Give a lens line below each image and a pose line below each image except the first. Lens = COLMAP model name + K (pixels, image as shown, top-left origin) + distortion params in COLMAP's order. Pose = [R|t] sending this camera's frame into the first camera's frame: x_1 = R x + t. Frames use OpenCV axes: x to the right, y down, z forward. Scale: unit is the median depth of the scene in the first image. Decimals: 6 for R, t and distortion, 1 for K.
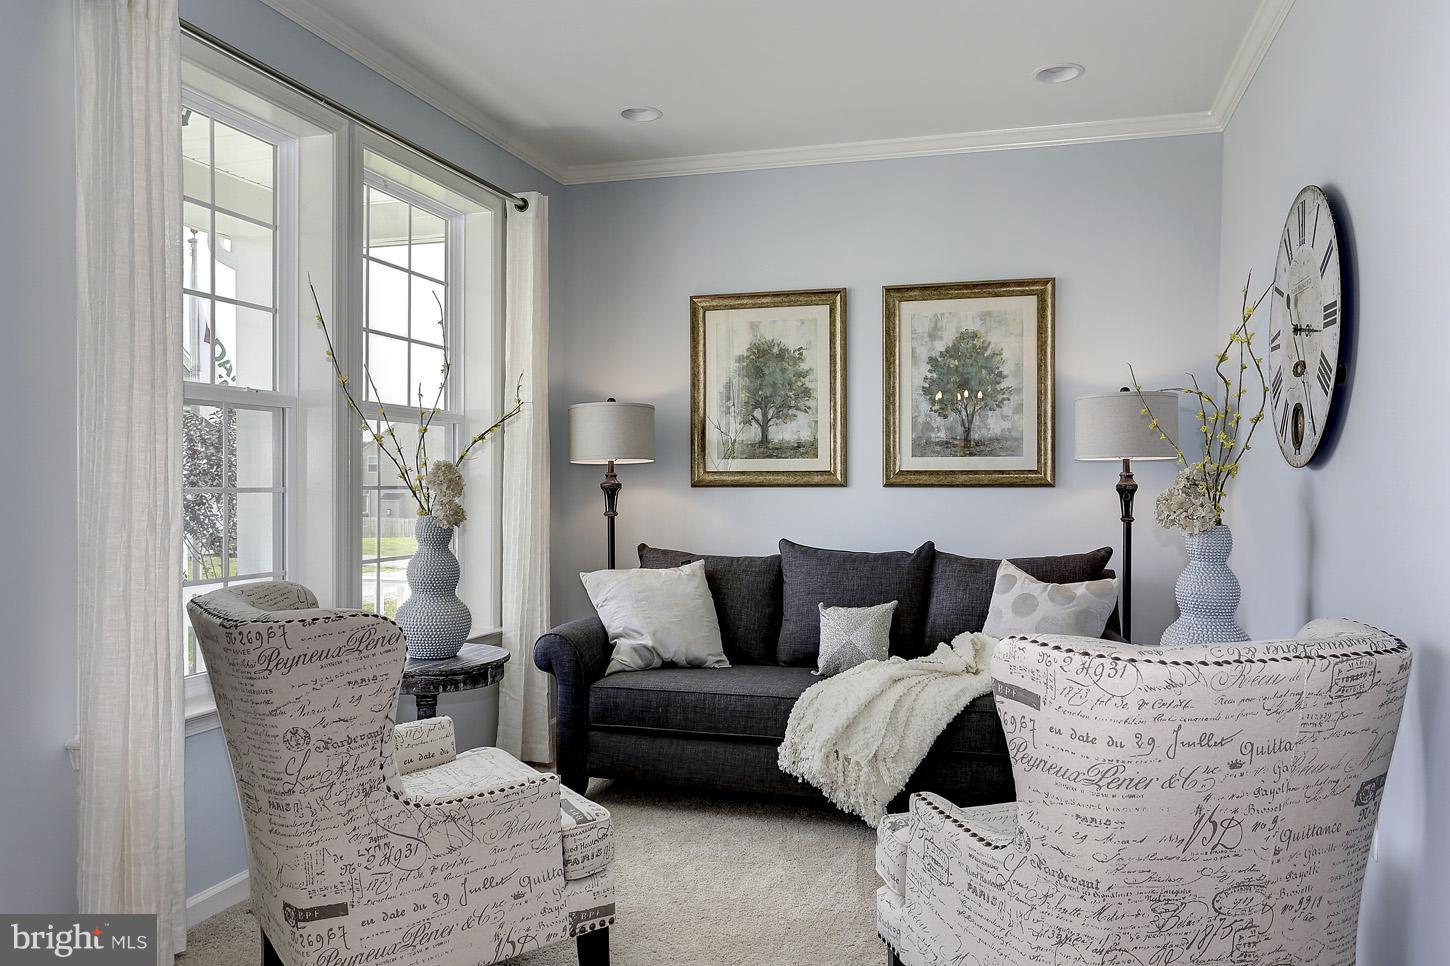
lens RADIAL K [[1070.0, 0, 724.5], [0, 1070.0, 502.2], [0, 0, 1]] dist [0.001053, 0.001087]
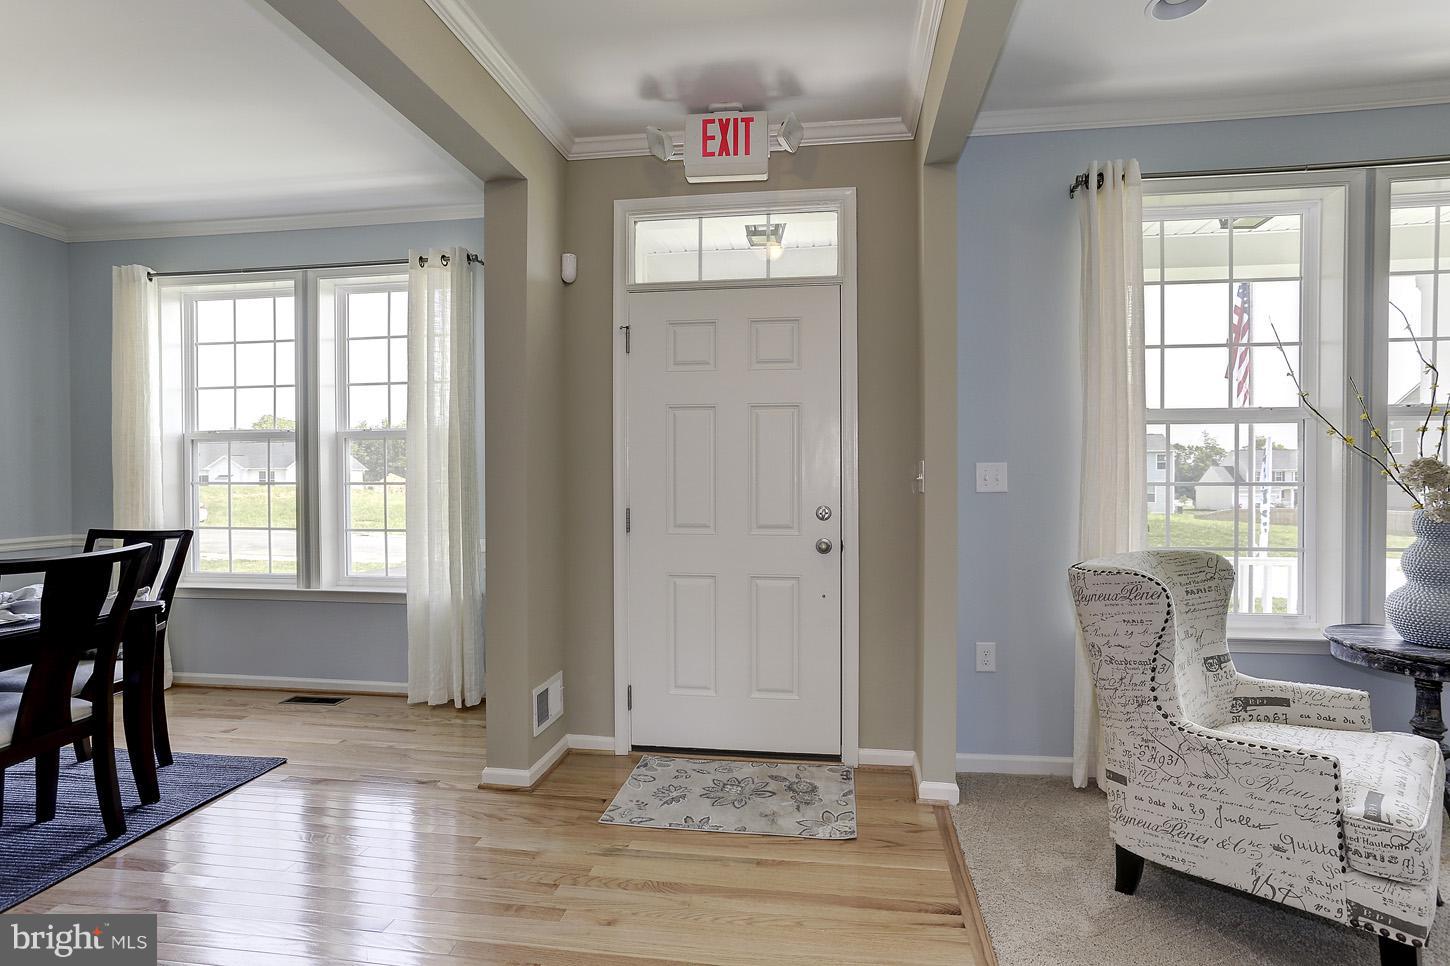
lens RADIAL K [[702.0, 0, 760.4], [0, 702.0, 489.6], [0, 0, 1]] dist [-0.005710, 0.006822]
pose [[0.139432, 0.009747, -0.990184, 0.311046], [-0.013814, 0.999873, 0.007898, -0.003002], [0.990135, 0.012577, 0.139549, 0.246933]]
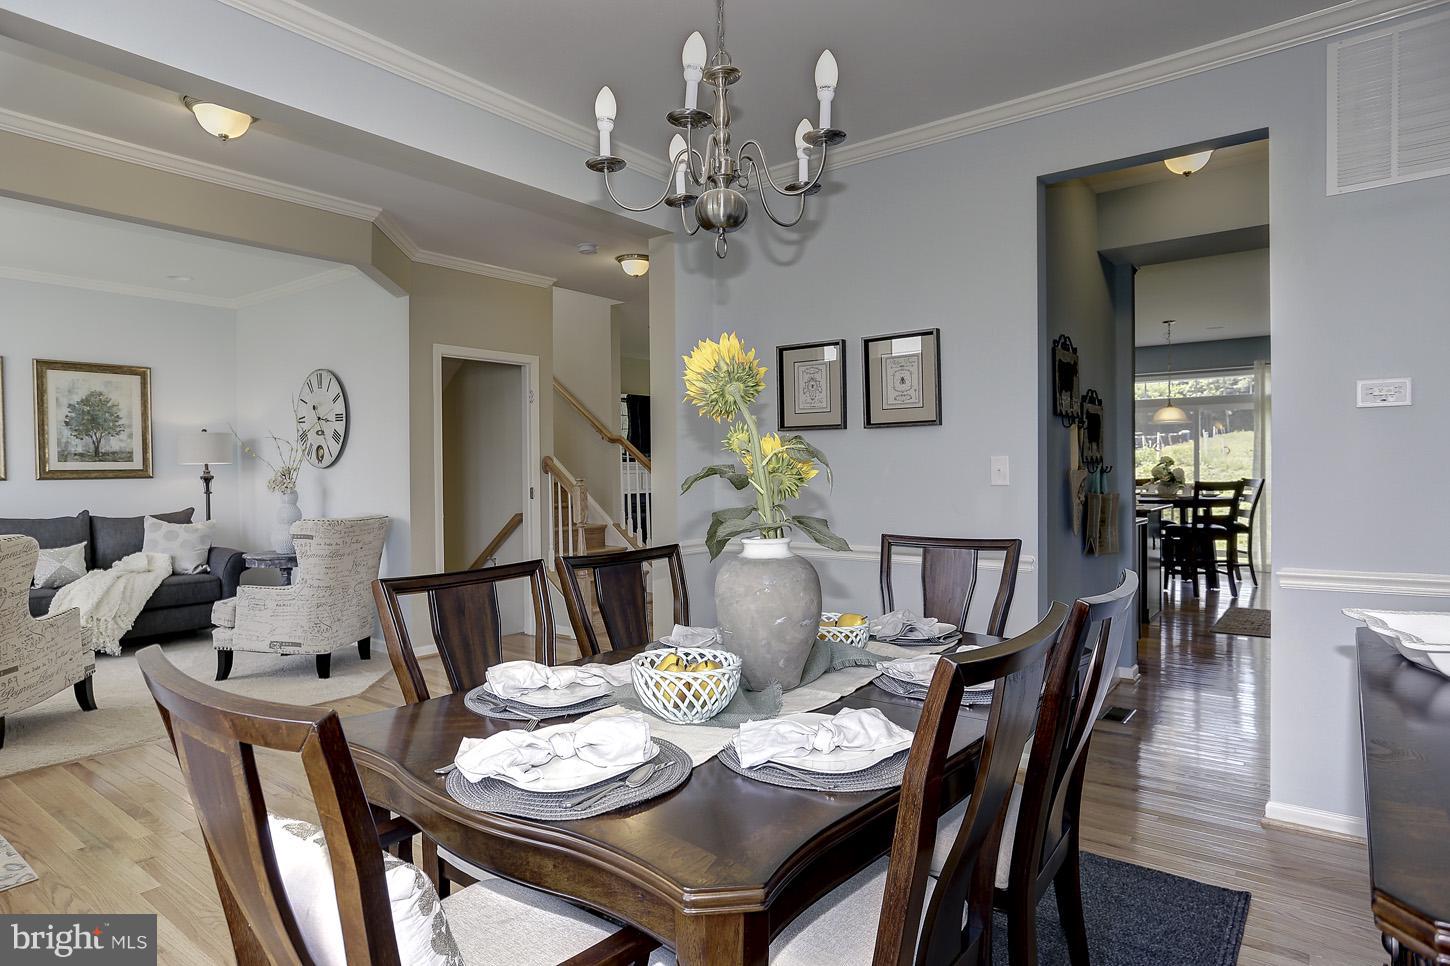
lens RADIAL K [[863.1, 0, 720.4], [0, 863.1, 481.8], [0, 0, 1]] dist [-0.003843, -0.000202]
pose [[0.400235, -0.021903, 0.916151, -0.916306], [0.031331, 0.999457, 0.010207, 0.010758], [-0.915877, 0.024618, 0.400704, -0.705020]]
